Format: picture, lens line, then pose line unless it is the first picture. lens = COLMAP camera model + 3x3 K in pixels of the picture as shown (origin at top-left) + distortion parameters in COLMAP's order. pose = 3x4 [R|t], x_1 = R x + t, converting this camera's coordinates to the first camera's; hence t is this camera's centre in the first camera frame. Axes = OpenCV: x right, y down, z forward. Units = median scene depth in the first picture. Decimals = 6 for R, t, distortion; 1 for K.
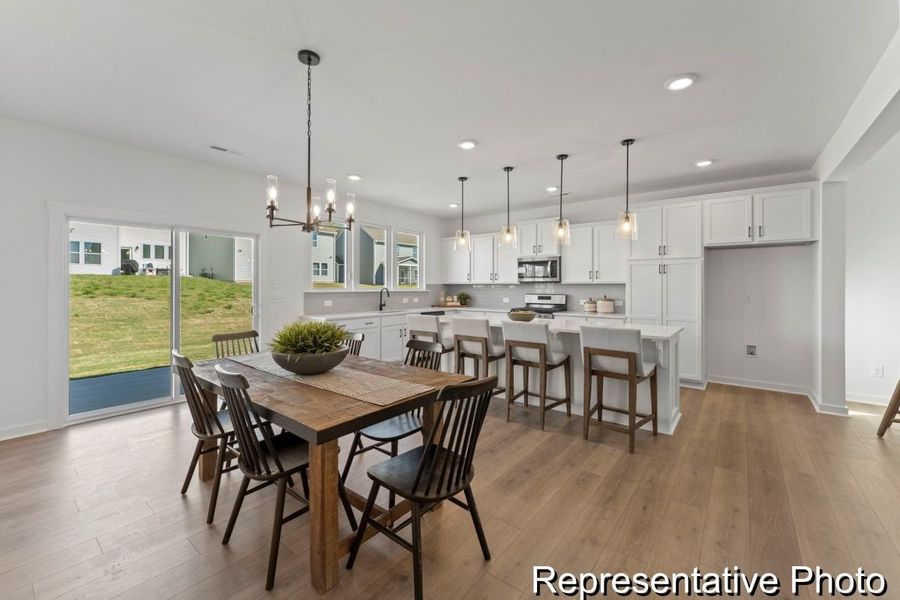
lens RADIAL K [[366.2, 0, 453.9], [0, 366.2, 290.3], [0, 0, 1]] dist [0.000362, -0.000203]
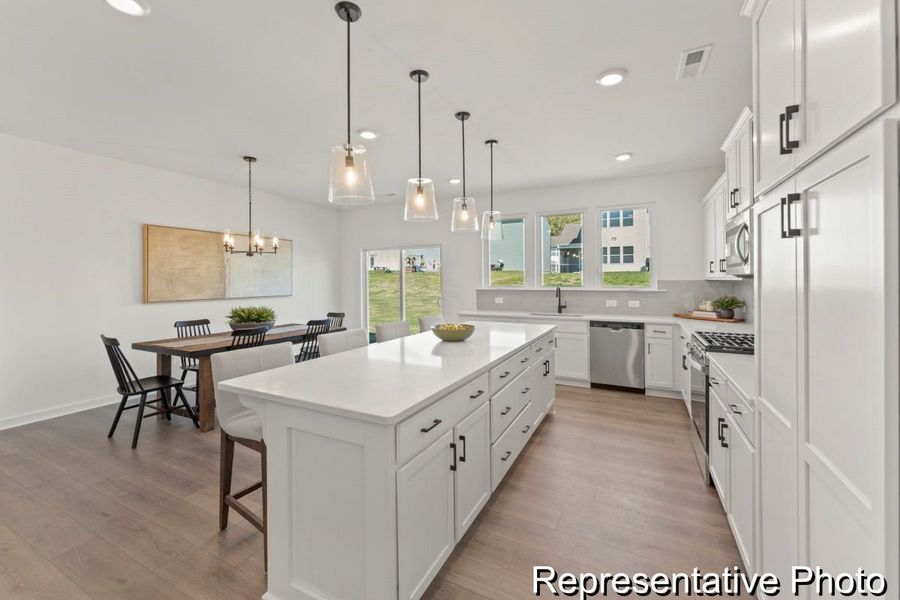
lens RADIAL K [[370.9, 0, 452.5], [0, 370.9, 282.4], [0, 0, 1]] dist [-0.001165, -0.000098]
pose [[0.195419, 0.003294, -0.980714, 0.632794], [-0.006172, 0.999979, 0.002128, -0.016009], [0.980700, 0.005637, 0.195435, 0.646216]]
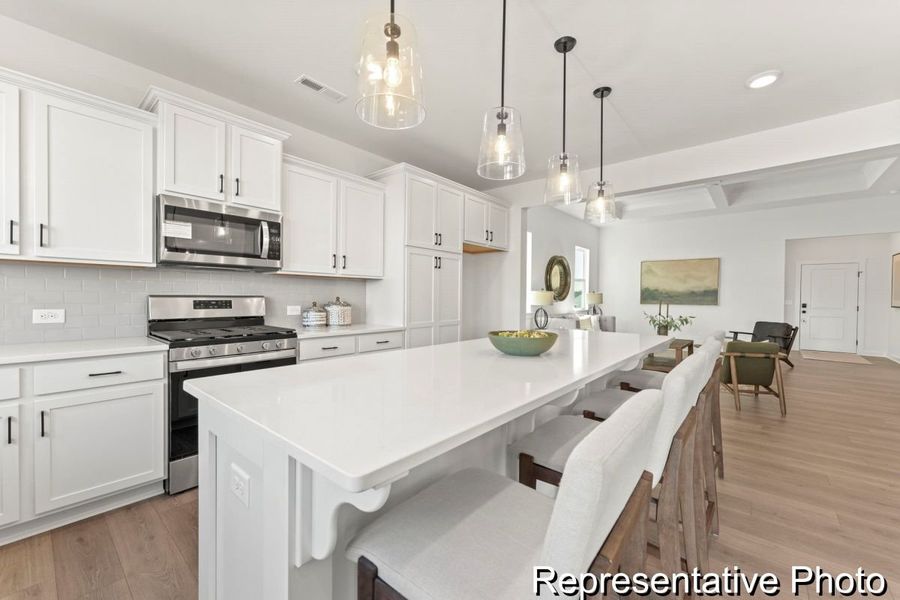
lens RADIAL K [[362.3, 0, 452.7], [0, 362.3, 296.9], [0, 0, 1]] dist [-0.000023, 0.000132]
pose [[0.036122, -0.003549, 0.999341, -0.186656], [0.000929, 0.999993, 0.003517, 0.012074], [-0.999347, 0.000801, 0.036125, 0.796703]]
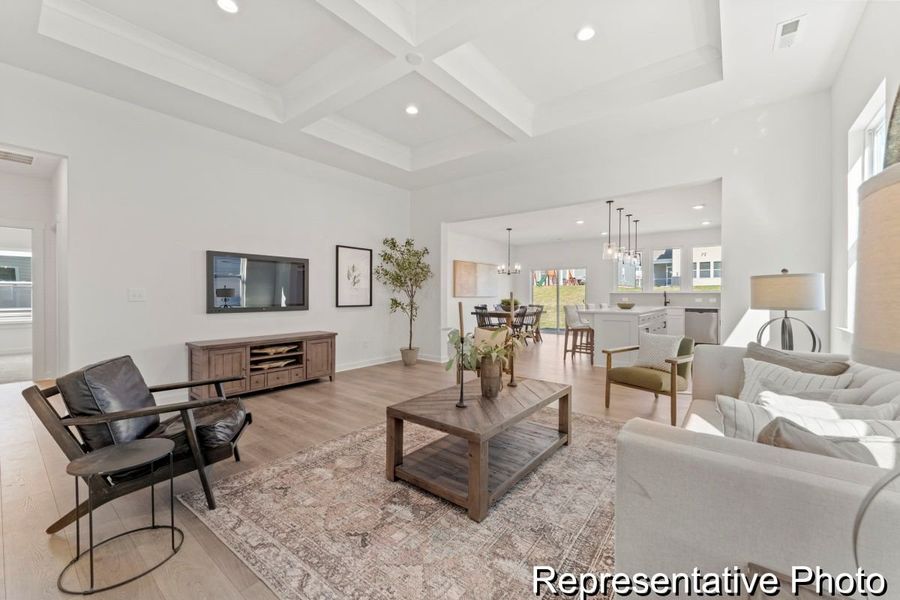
lens RADIAL K [[366.2, 0, 453.9], [0, 366.2, 290.3], [0, 0, 1]] dist [0.000362, -0.000203]
pose [[0.004999, -0.016359, -0.999854, 1.361808], [-0.010728, 0.999808, -0.016412, 0.028835], [0.999930, 0.010808, 0.004823, 0.164784]]
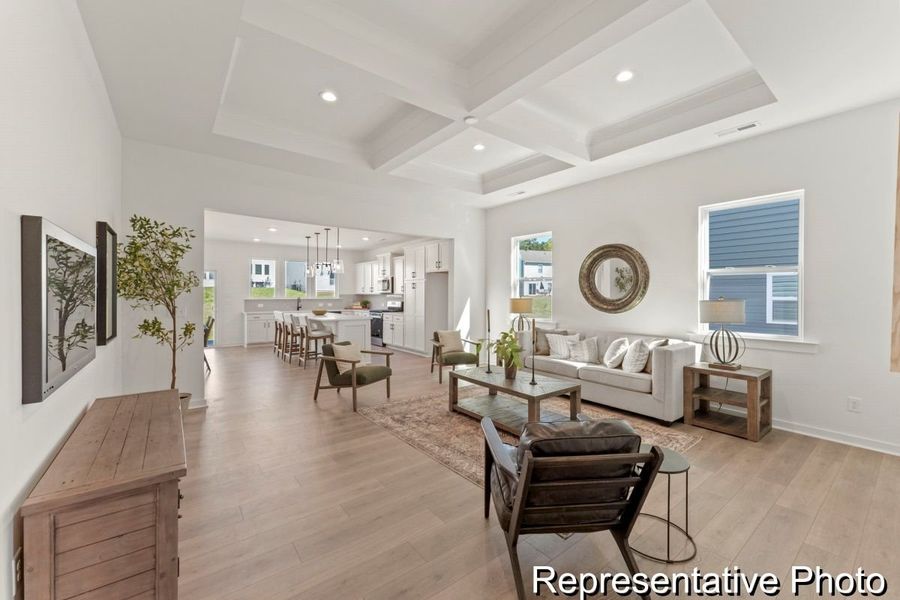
lens RADIAL K [[362.3, 0, 452.7], [0, 362.3, 296.9], [0, 0, 1]] dist [-0.000023, 0.000132]
pose [[0.969686, -0.000425, -0.244353, 0.973721], [-0.000627, 0.999991, -0.004226, -0.000298], [0.244353, 0.004251, 0.969677, -0.477982]]
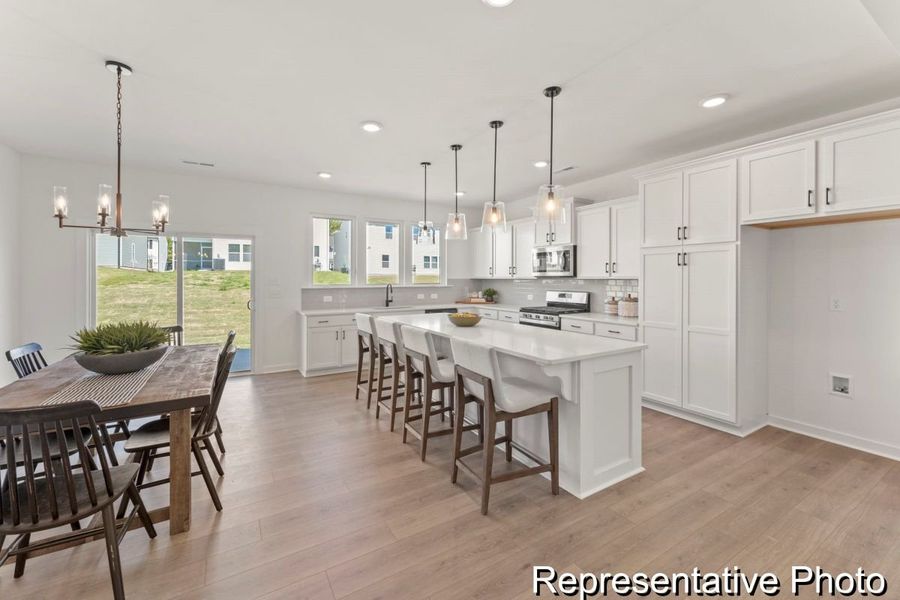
lens RADIAL K [[370.9, 0, 452.5], [0, 370.9, 282.4], [0, 0, 1]] dist [-0.001165, -0.000098]
pose [[0.935881, 0.000407, -0.352317, 0.343783], [0.000104, 0.999999, 0.001432, -0.012007], [0.352317, -0.001377, 0.935880, 0.139144]]
